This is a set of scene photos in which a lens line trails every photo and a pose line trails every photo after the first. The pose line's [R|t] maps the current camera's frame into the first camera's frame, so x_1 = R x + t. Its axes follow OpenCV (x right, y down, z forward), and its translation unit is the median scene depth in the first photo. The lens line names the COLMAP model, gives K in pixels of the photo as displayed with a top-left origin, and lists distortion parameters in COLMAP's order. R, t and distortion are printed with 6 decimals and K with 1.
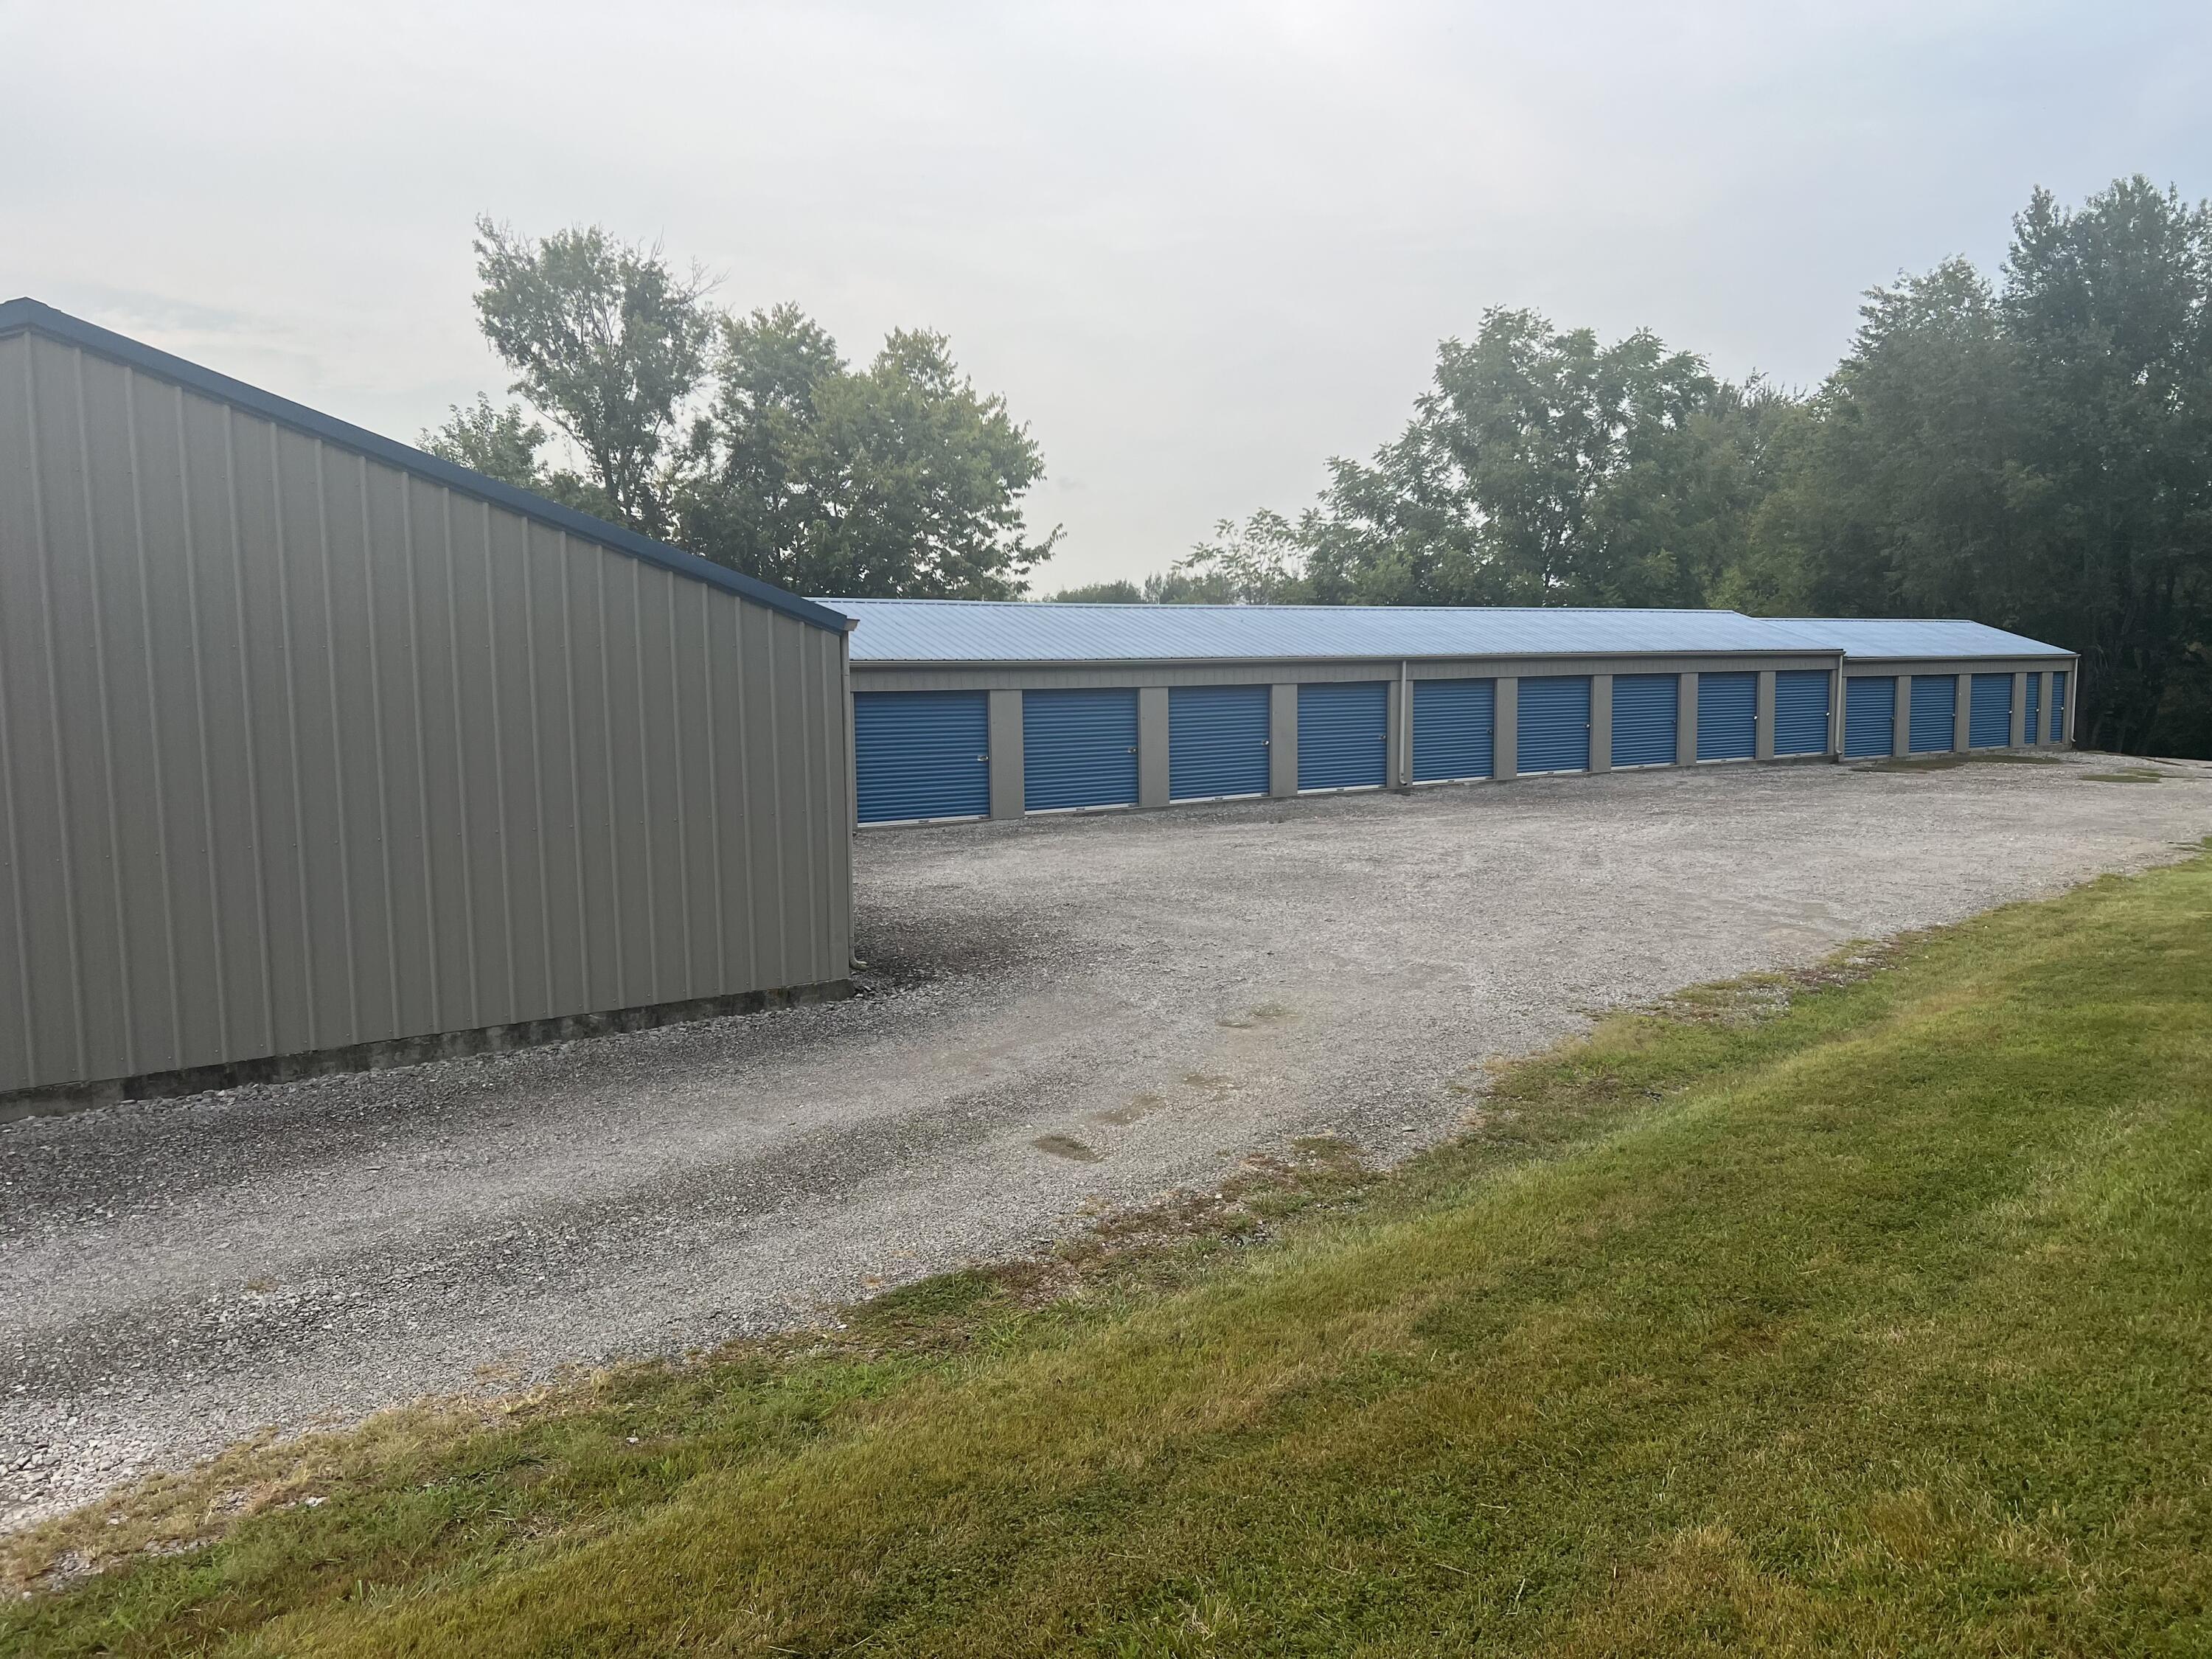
lens RADIAL K [[1675.6, 0, 1108.7], [0, 1675.6, 874.0], [0, 0, 1]] dist [0.057781, -0.062911]
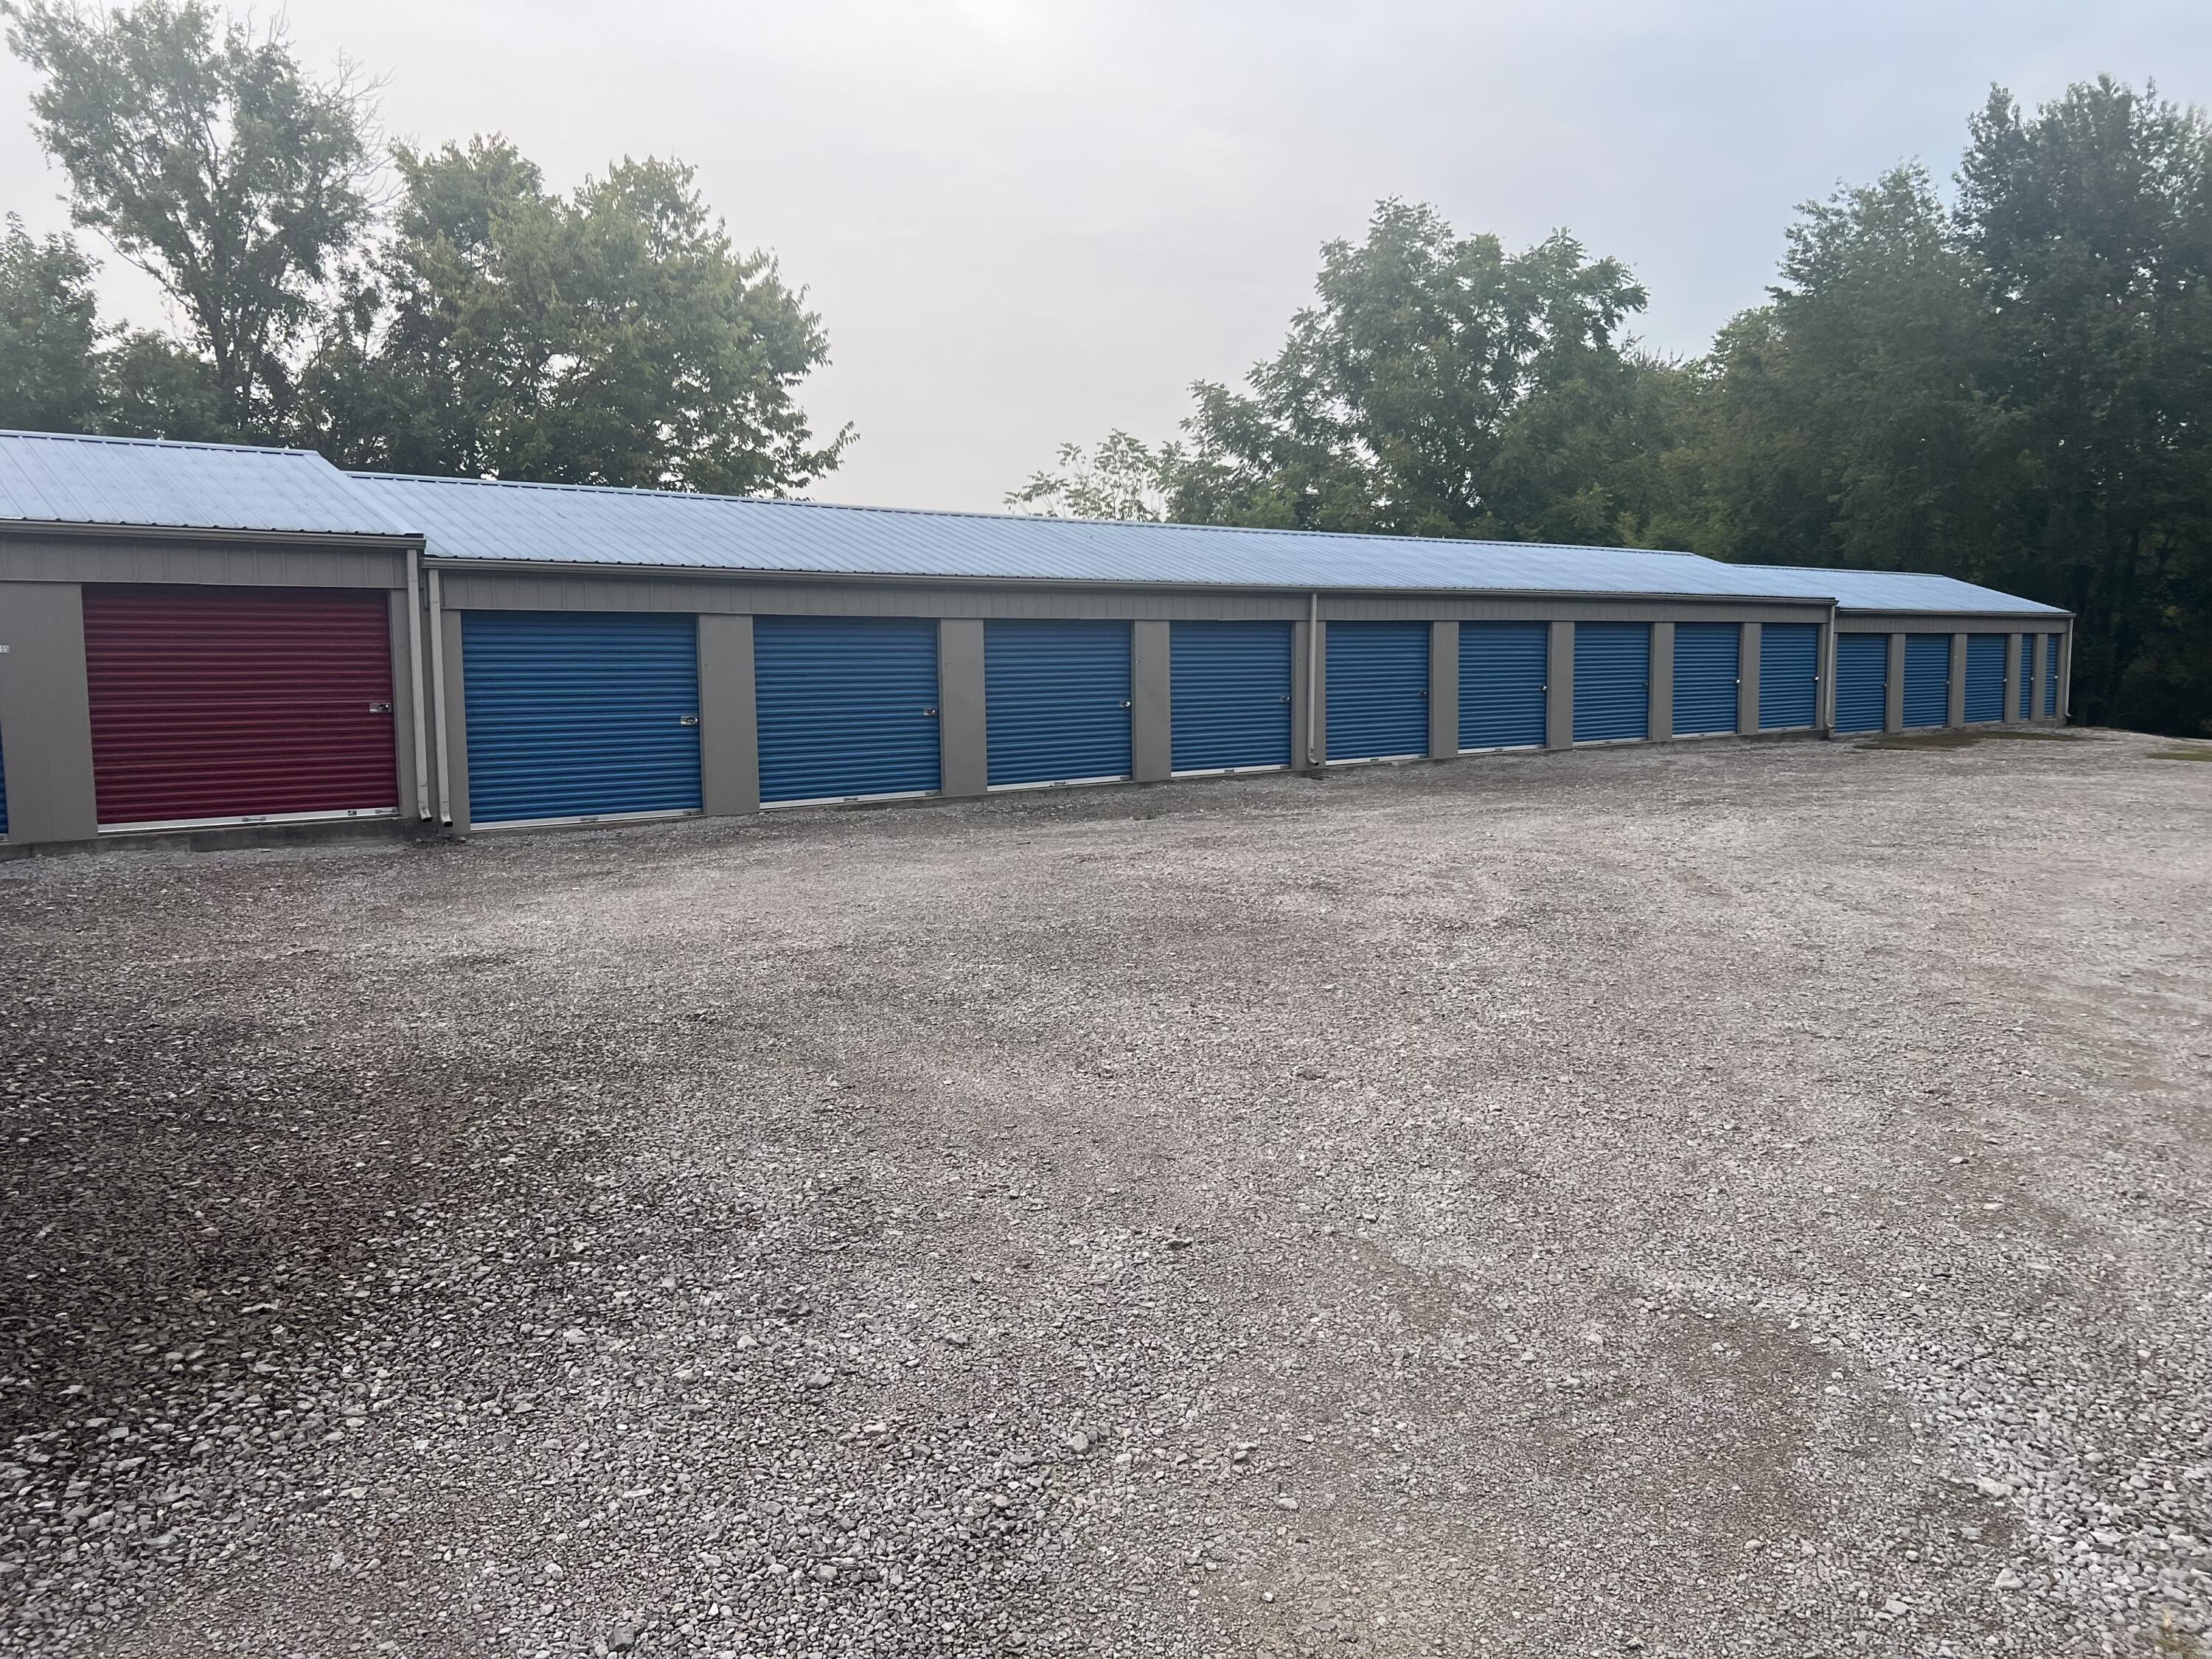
lens RADIAL K [[1675.6, 0, 1119.3], [0, 1675.6, 820.8], [0, 0, 1]] dist [0.057781, -0.062911]
pose [[0.995538, -0.004763, 0.094246, 0.018630], [0.007159, 0.999659, -0.025100, -0.008933], [-0.094094, 0.025663, 0.995233, 0.229807]]
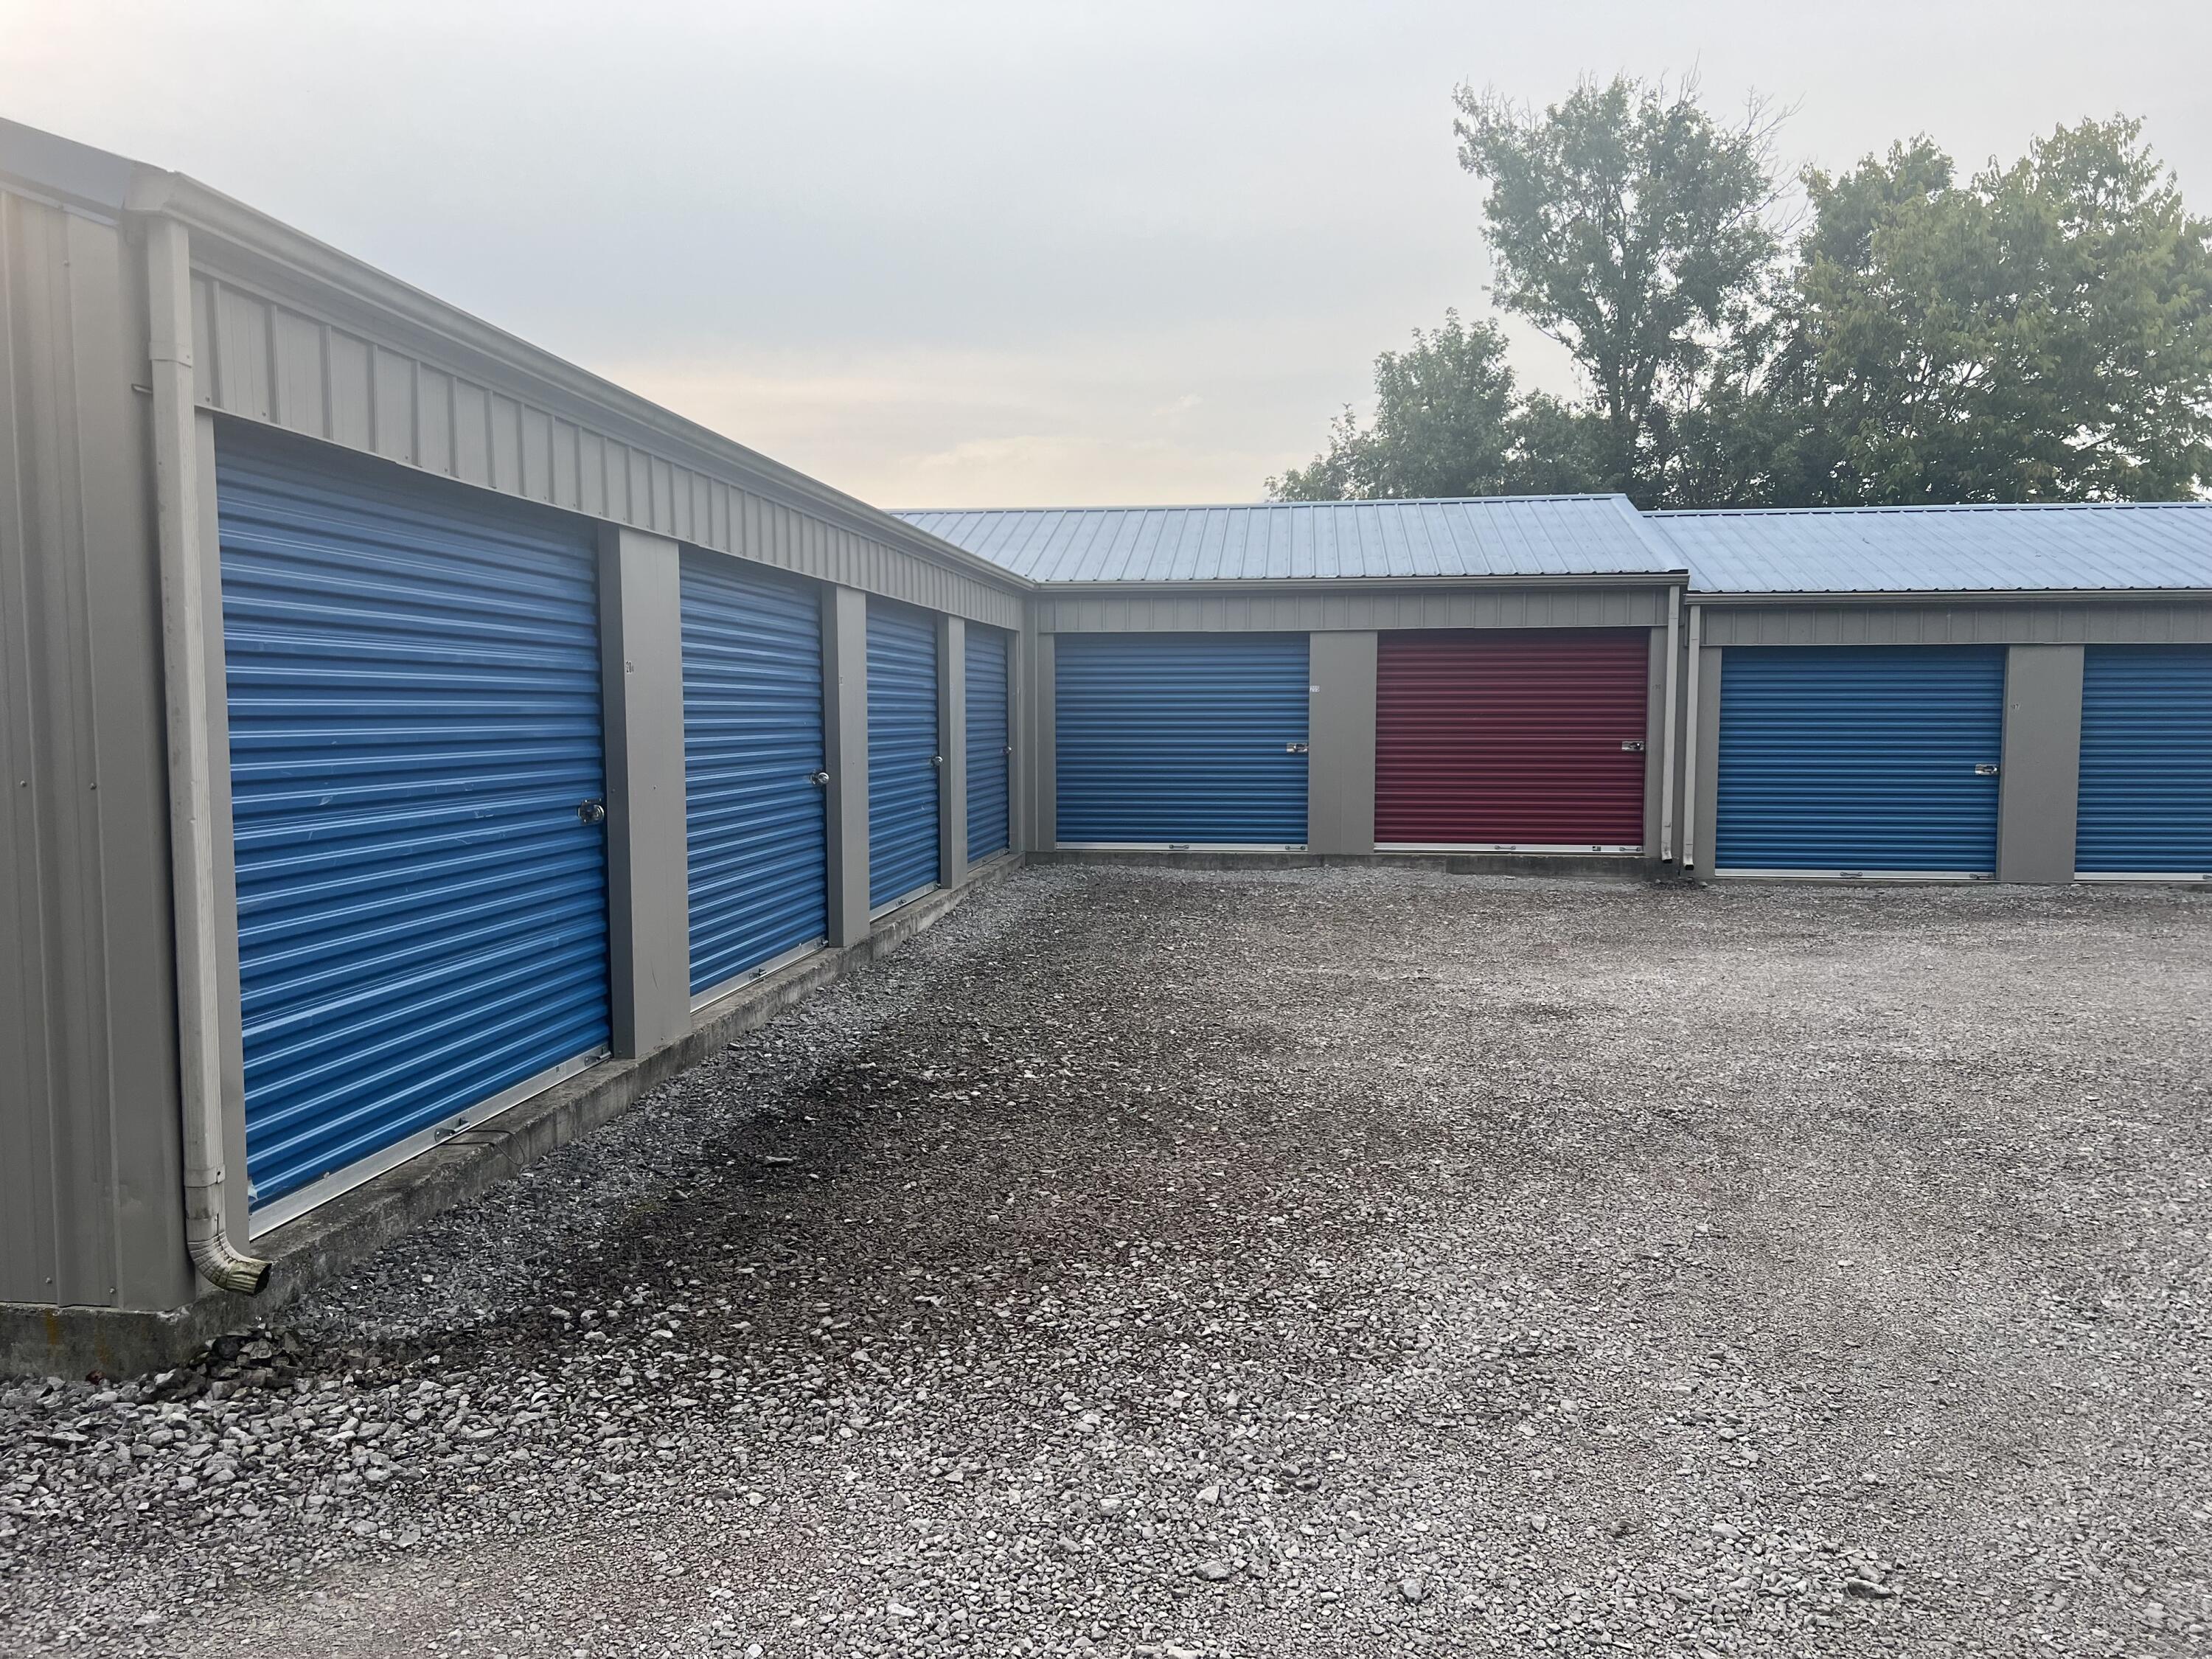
lens RADIAL K [[1675.6, 0, 1065.0], [0, 1675.6, 838.7], [0, 0, 1]] dist [0.057781, -0.062911]
pose [[0.733486, 0.068934, -0.676200, 0.053610], [-0.091742, 0.995781, 0.001998, -0.013331], [0.673485, 0.060570, 0.736715, 0.258824]]
